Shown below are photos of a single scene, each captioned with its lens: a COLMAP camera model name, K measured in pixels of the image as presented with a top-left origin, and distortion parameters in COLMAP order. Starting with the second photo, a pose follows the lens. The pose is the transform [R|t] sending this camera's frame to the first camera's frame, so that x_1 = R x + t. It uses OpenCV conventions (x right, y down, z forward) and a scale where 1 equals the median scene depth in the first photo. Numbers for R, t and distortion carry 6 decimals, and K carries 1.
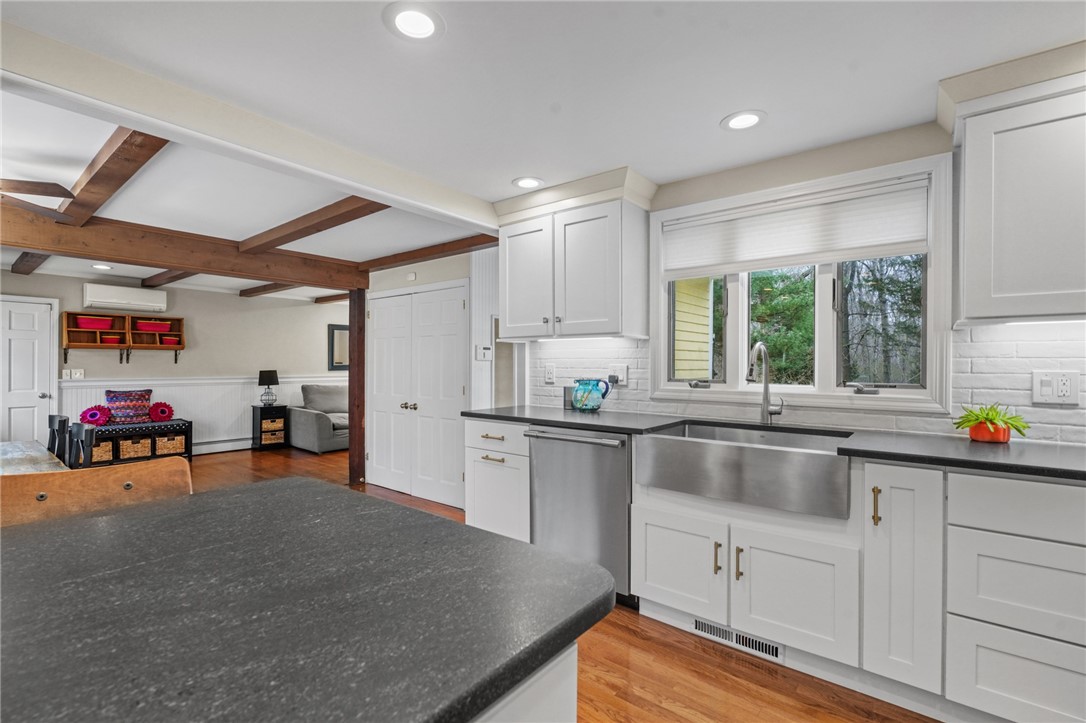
lens RADIAL K [[493.7, 0, 537.2], [0, 493.7, 368.5], [0, 0, 1]] dist [-0.005655, -0.000059]
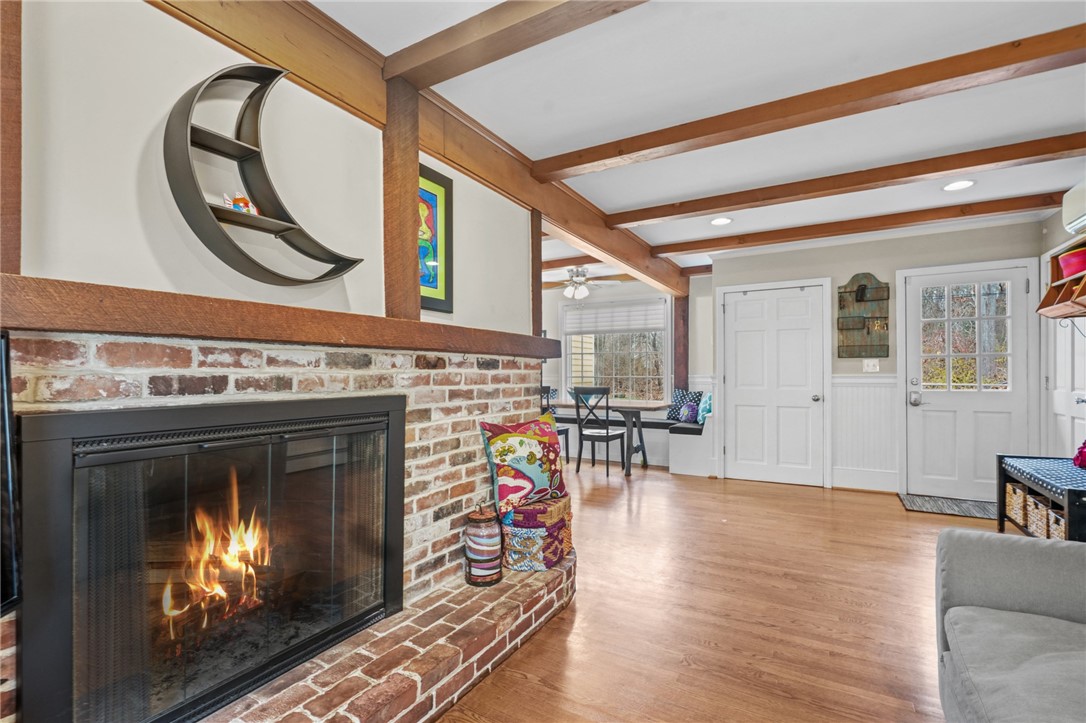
lens RADIAL K [[493.7, 0, 537.2], [0, 493.7, 368.5], [0, 0, 1]] dist [-0.005655, -0.000059]
pose [[-0.986301, -0.007170, -0.164801, -0.235794], [-0.007155, 0.999974, -0.000687, 0.018972], [0.164802, 0.000502, -0.986327, 1.275903]]
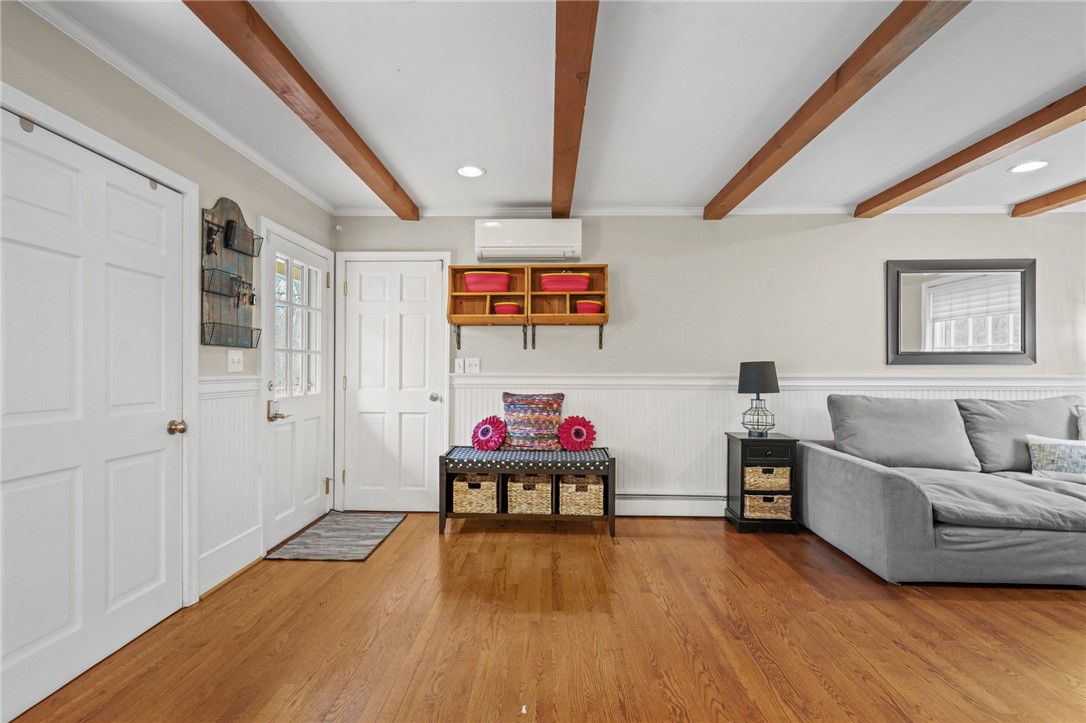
lens RADIAL K [[493.7, 0, 537.2], [0, 493.7, 368.5], [0, 0, 1]] dist [-0.005655, -0.000059]
pose [[0.611576, -0.005550, -0.791166, -0.337096], [-0.008001, 0.999881, -0.013199, 0.020739], [0.791145, 0.014402, 0.611459, 0.608846]]
